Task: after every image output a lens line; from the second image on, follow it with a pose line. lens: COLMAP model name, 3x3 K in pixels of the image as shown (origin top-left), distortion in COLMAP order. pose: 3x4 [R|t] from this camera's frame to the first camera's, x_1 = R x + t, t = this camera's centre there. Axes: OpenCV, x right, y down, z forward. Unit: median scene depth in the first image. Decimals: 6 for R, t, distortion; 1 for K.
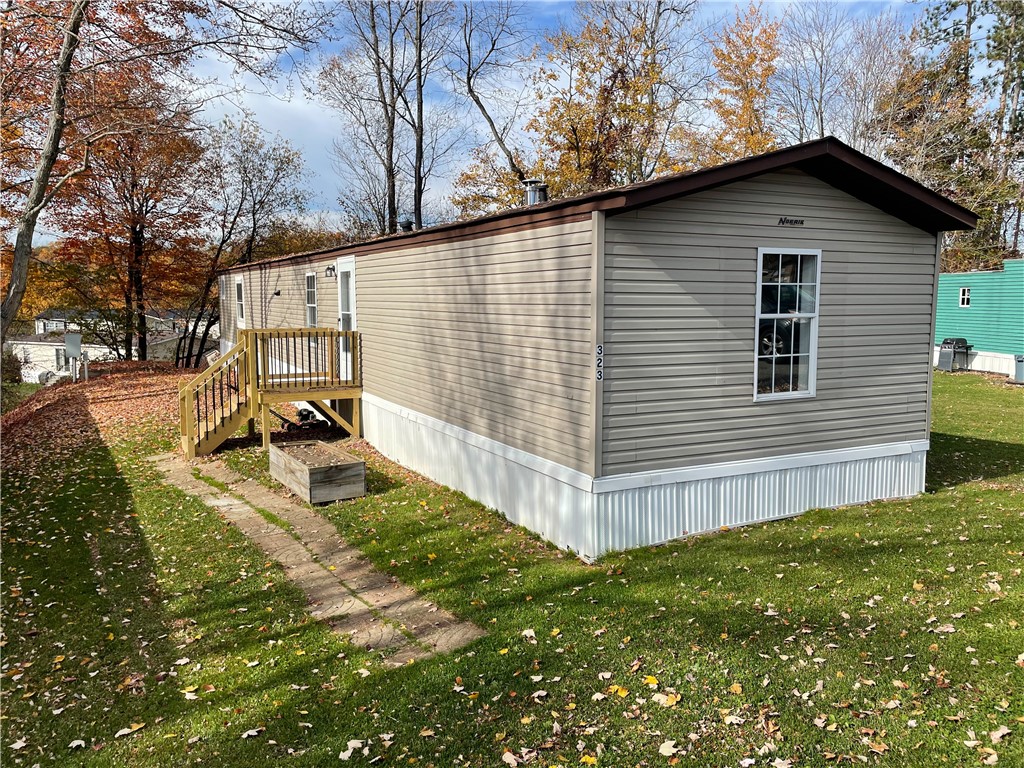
lens RADIAL K [[776.9, 0, 517.7], [0, 776.9, 381.6], [0, 0, 1]] dist [0.043739, -0.036986]
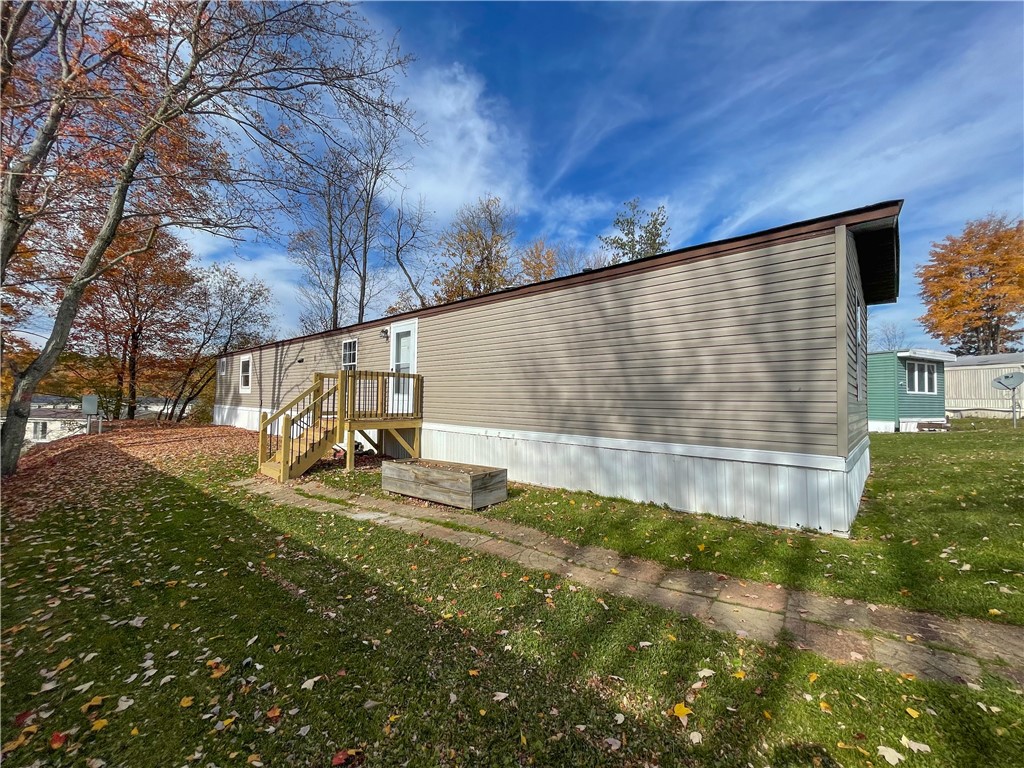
lens RADIAL K [[414.3, 0, 504.1], [0, 414.3, 383.8], [0, 0, 1]] dist [-0.002231, -0.000142]
pose [[0.943063, 0.024701, 0.331696, -0.324933], [0.024226, 0.989489, -0.142566, 0.054233], [-0.331731, 0.142485, 0.932552, 0.345125]]
